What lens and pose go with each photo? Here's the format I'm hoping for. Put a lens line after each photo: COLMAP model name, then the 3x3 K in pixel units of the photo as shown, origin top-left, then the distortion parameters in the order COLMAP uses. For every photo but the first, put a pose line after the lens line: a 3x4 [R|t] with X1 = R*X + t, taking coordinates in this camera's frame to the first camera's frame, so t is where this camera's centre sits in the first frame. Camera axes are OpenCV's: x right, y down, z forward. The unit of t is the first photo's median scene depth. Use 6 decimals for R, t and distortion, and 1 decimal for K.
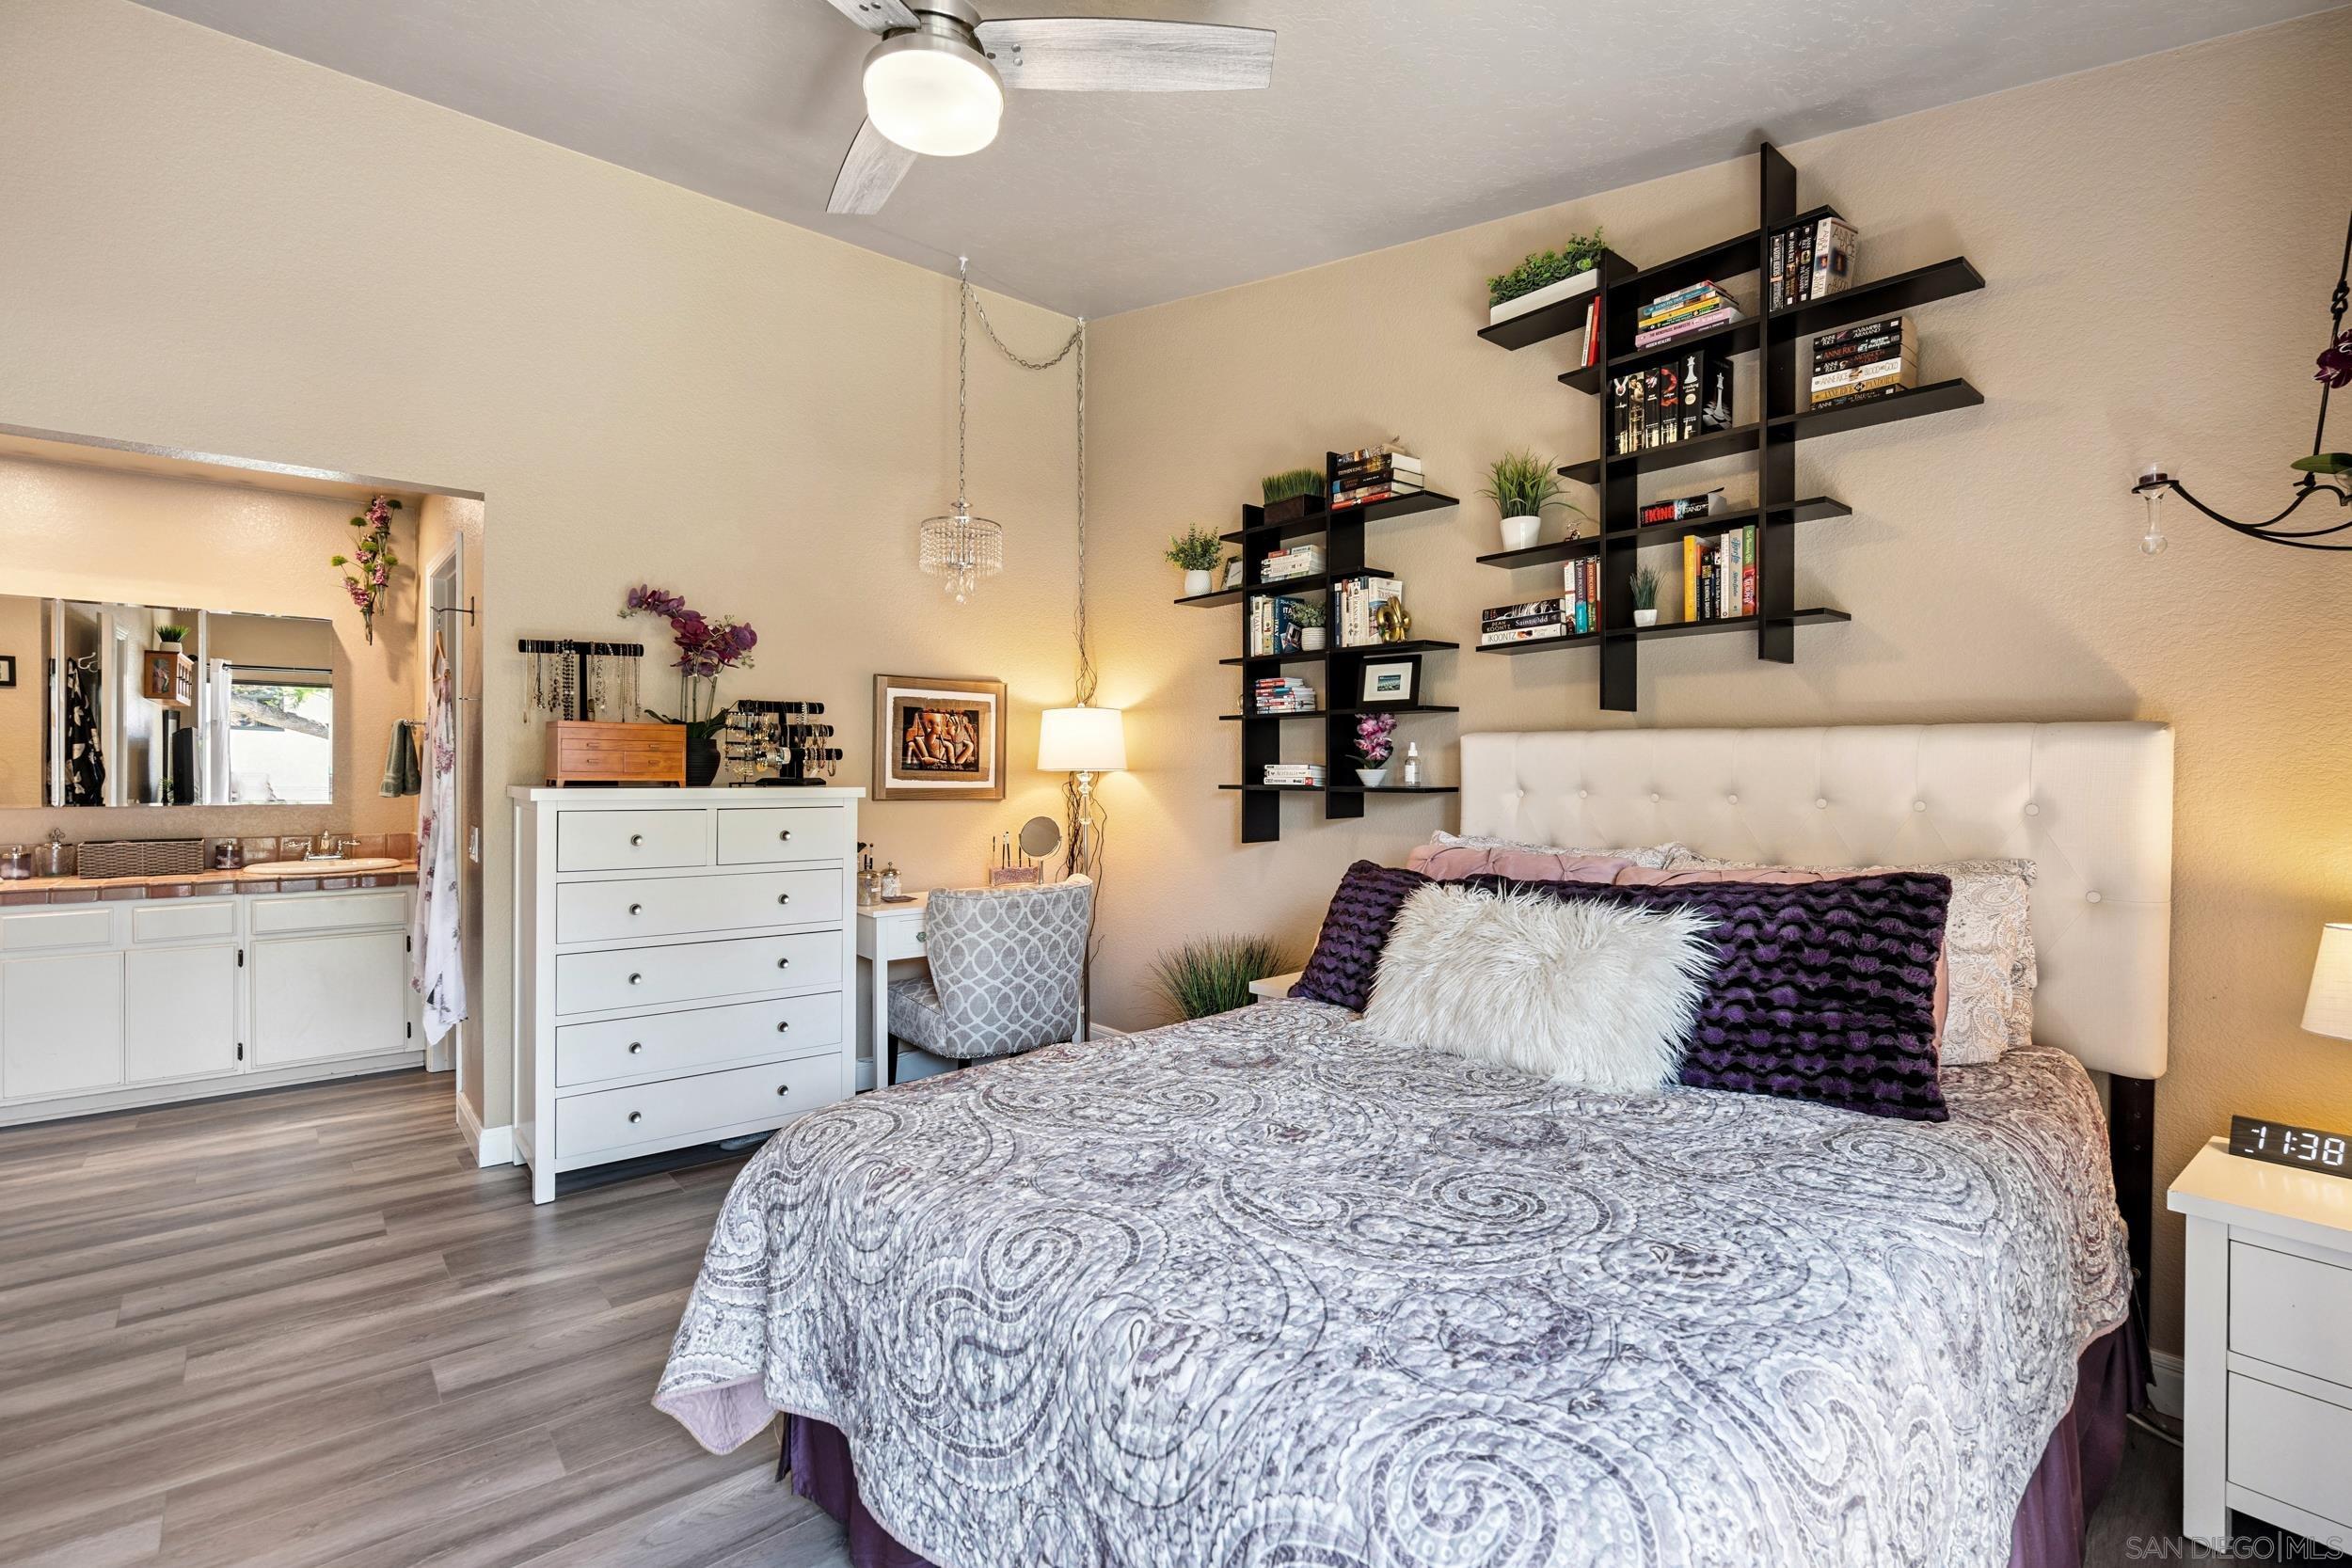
lens RADIAL K [[1077.7, 0, 1168.0], [0, 1077.7, 778.2], [0, 0, 1]] dist [-0.007285, 0.002665]
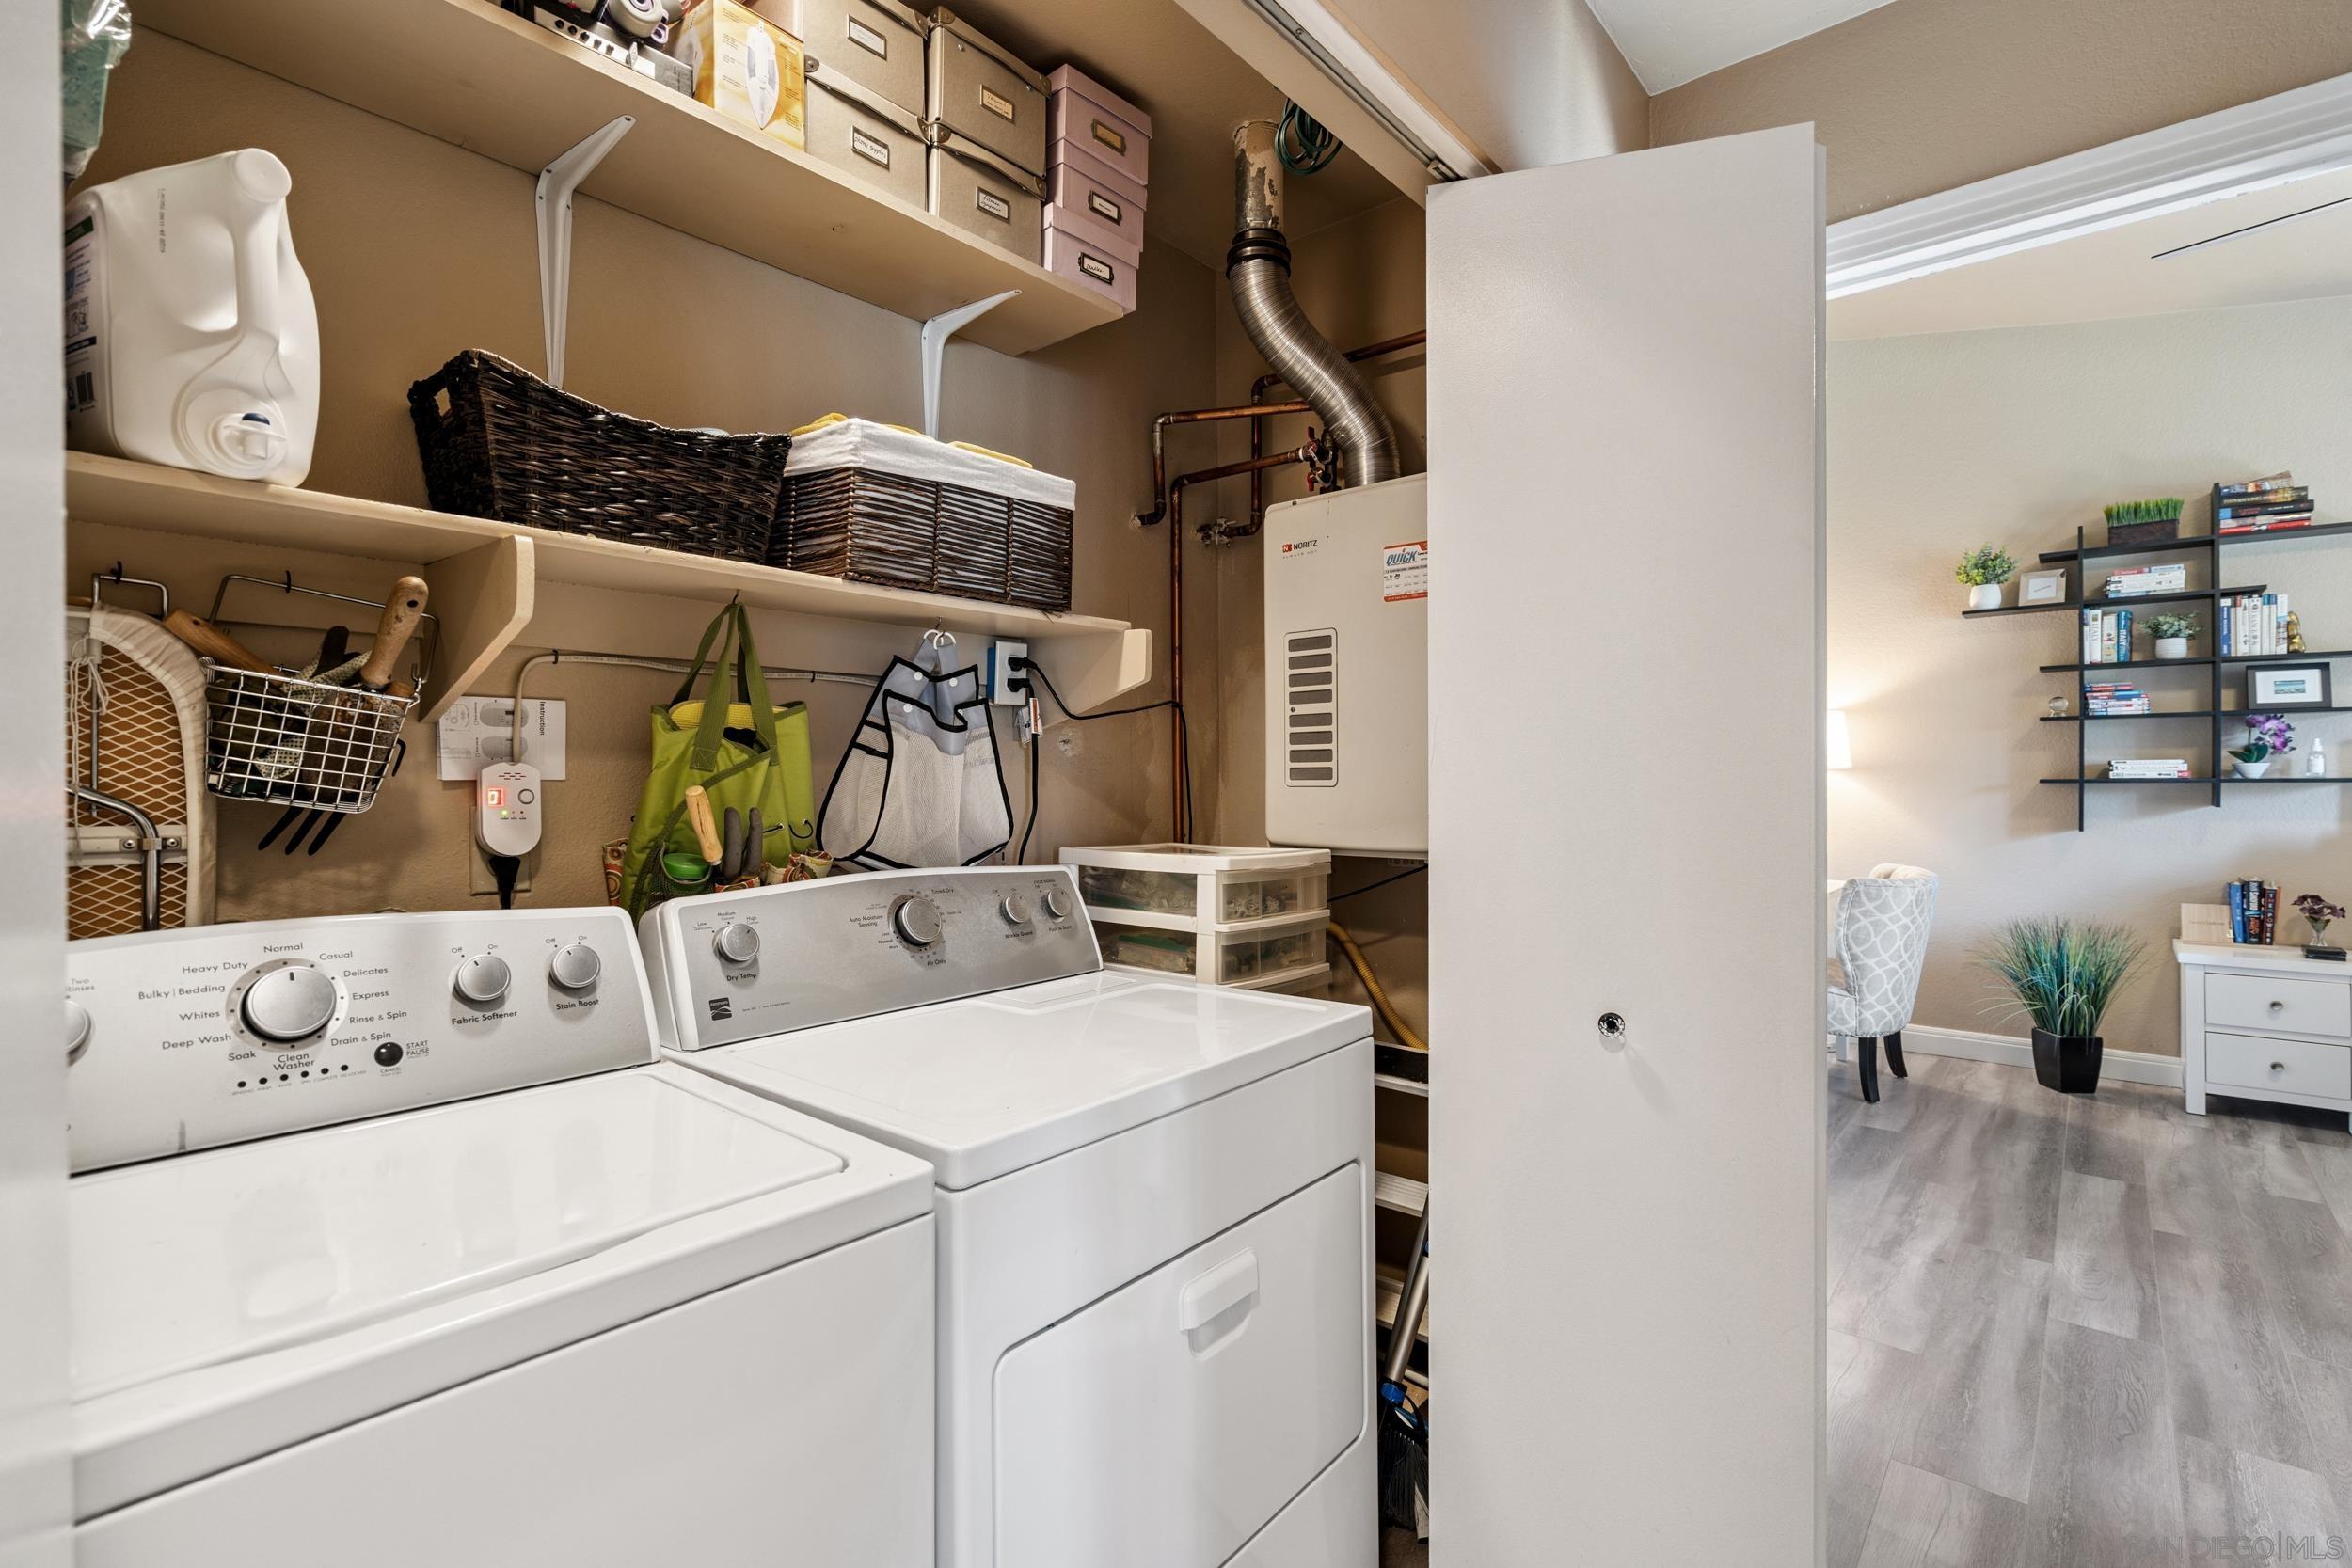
lens RADIAL K [[1077.7, 0, 1181.0], [0, 1077.7, 780.9], [0, 0, 1]] dist [-0.007285, 0.002665]
pose [[0.989503, -0.011377, 0.144061, -1.145908], [0.012291, 0.999910, -0.005459, 0.003082], [-0.143986, 0.007173, 0.989554, 0.042340]]
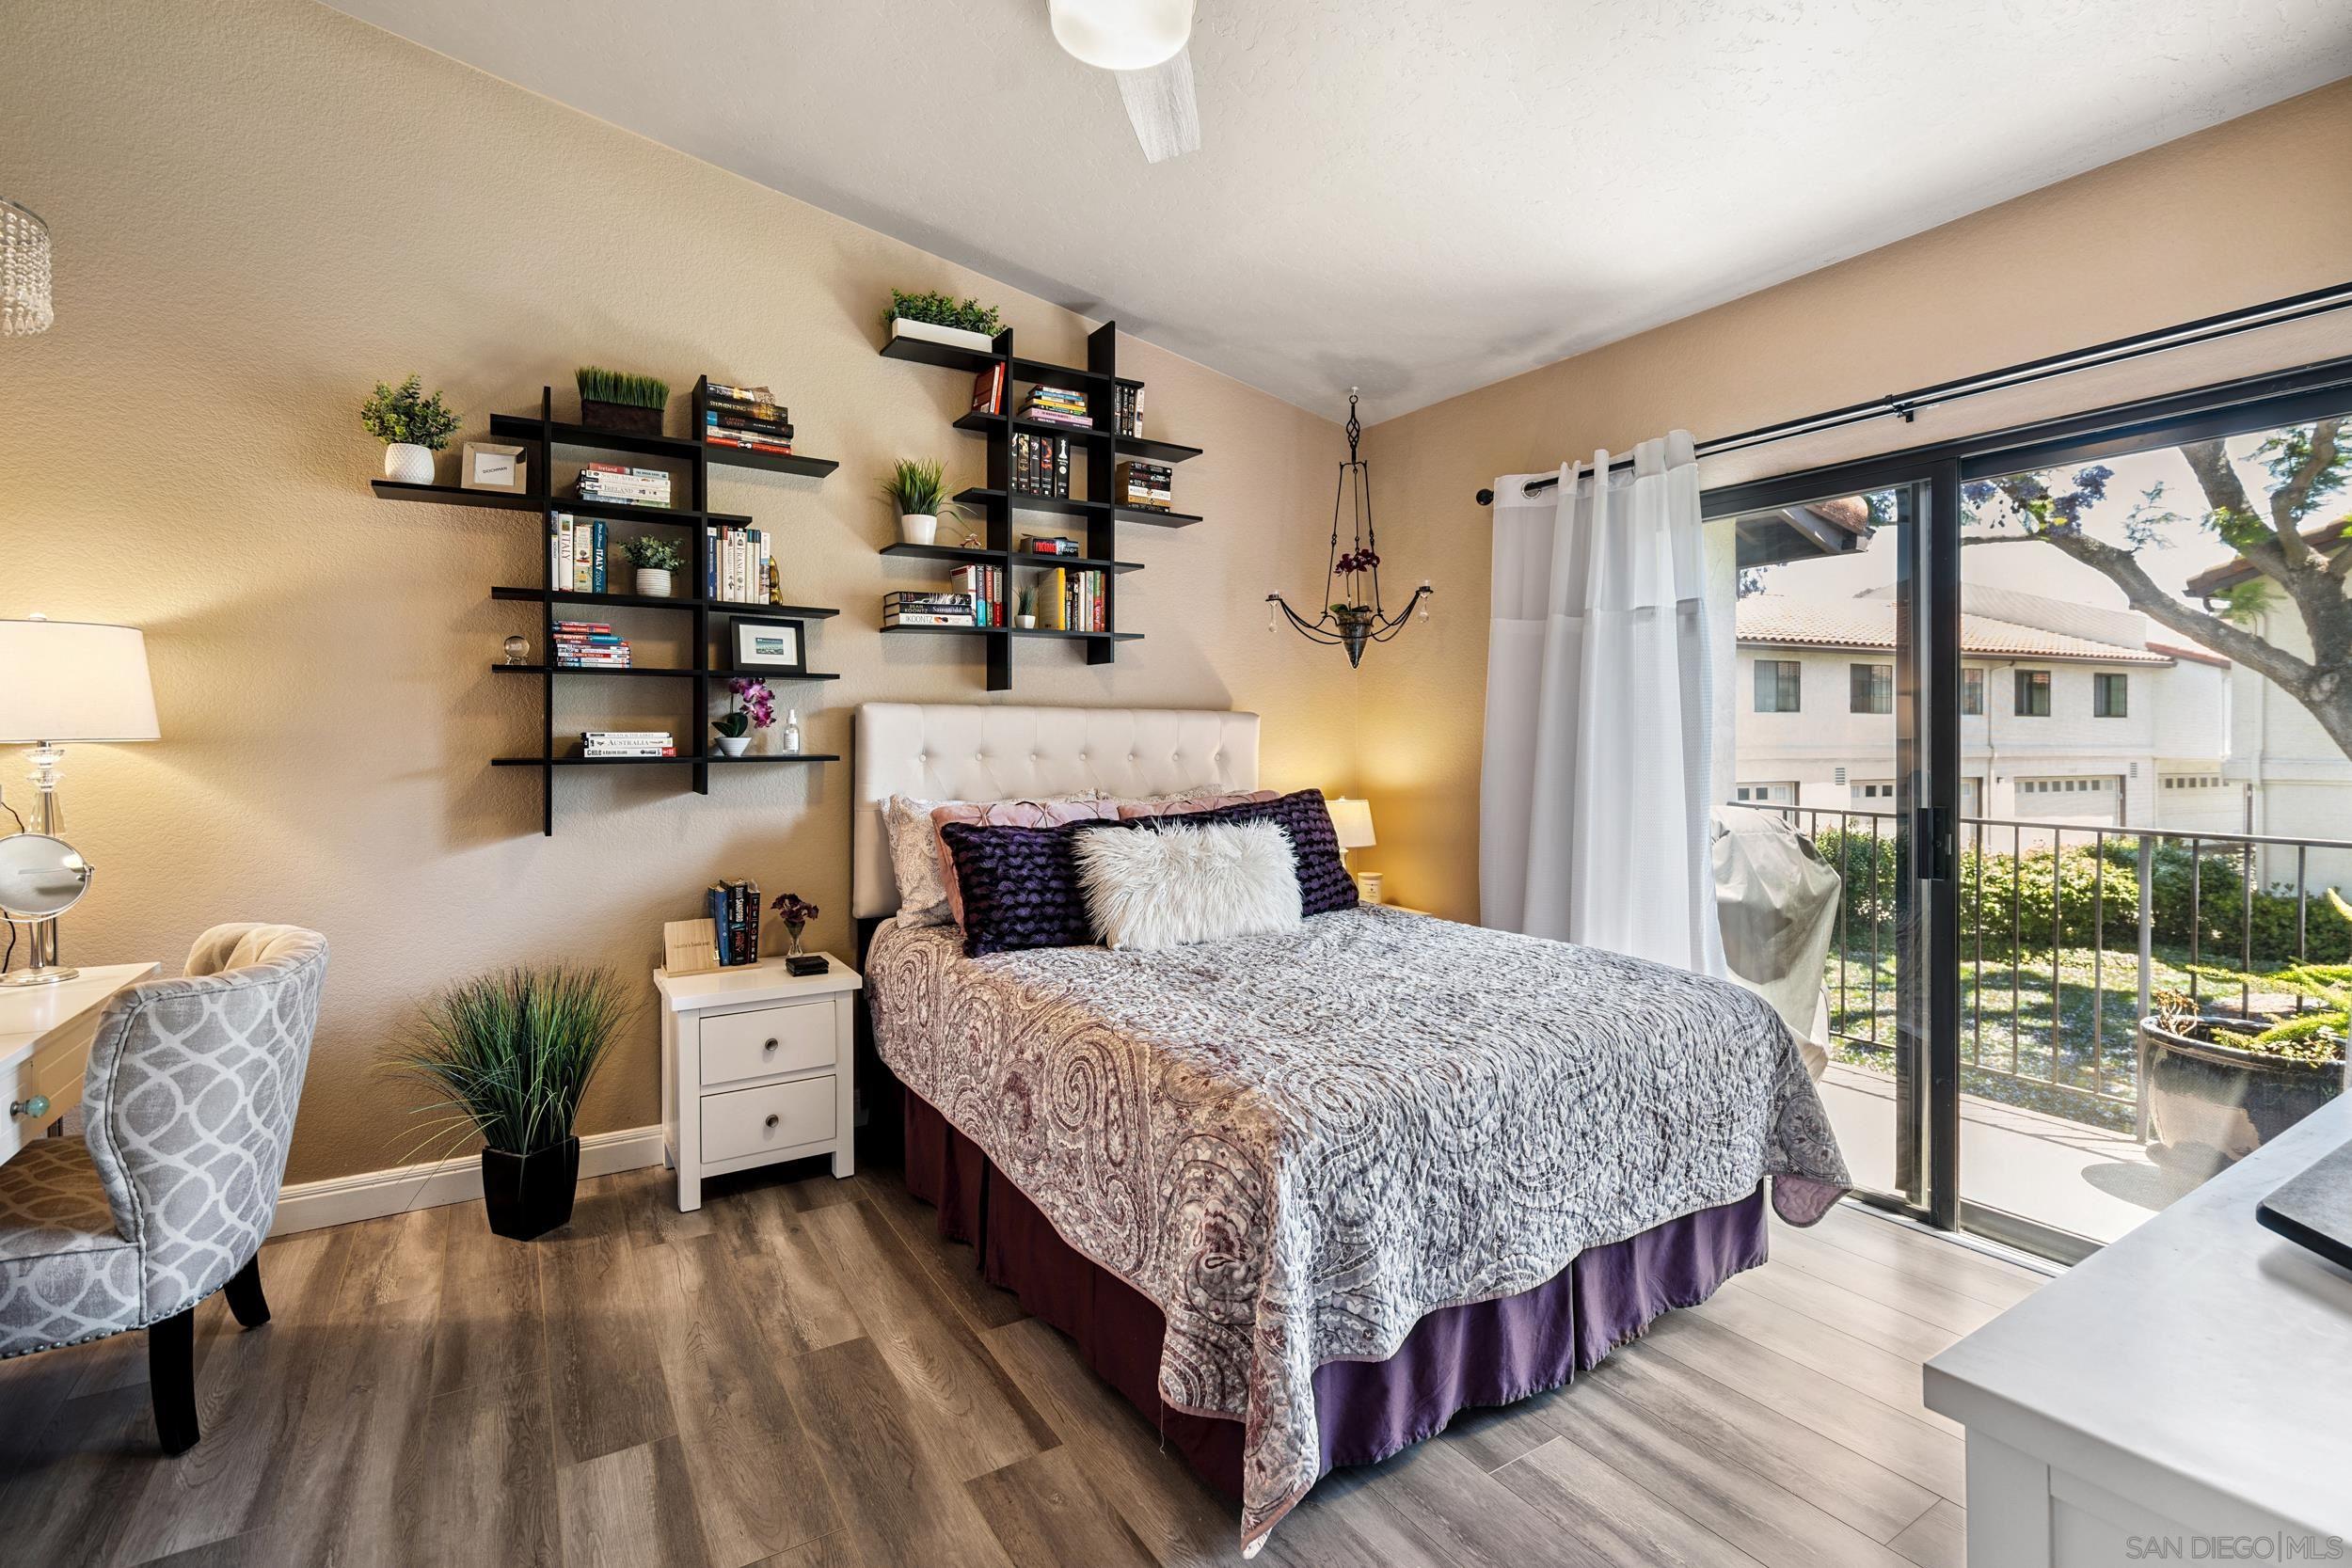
lens RADIAL K [[1077.7, 0, 1169.5], [0, 1077.7, 741.3], [0, 0, 1]] dist [-0.007285, 0.002665]
pose [[0.156359, -0.008123, 0.987667, -0.688421], [0.010465, 0.999924, 0.006567, -0.007453], [-0.987645, 0.009310, 0.156432, 0.513330]]
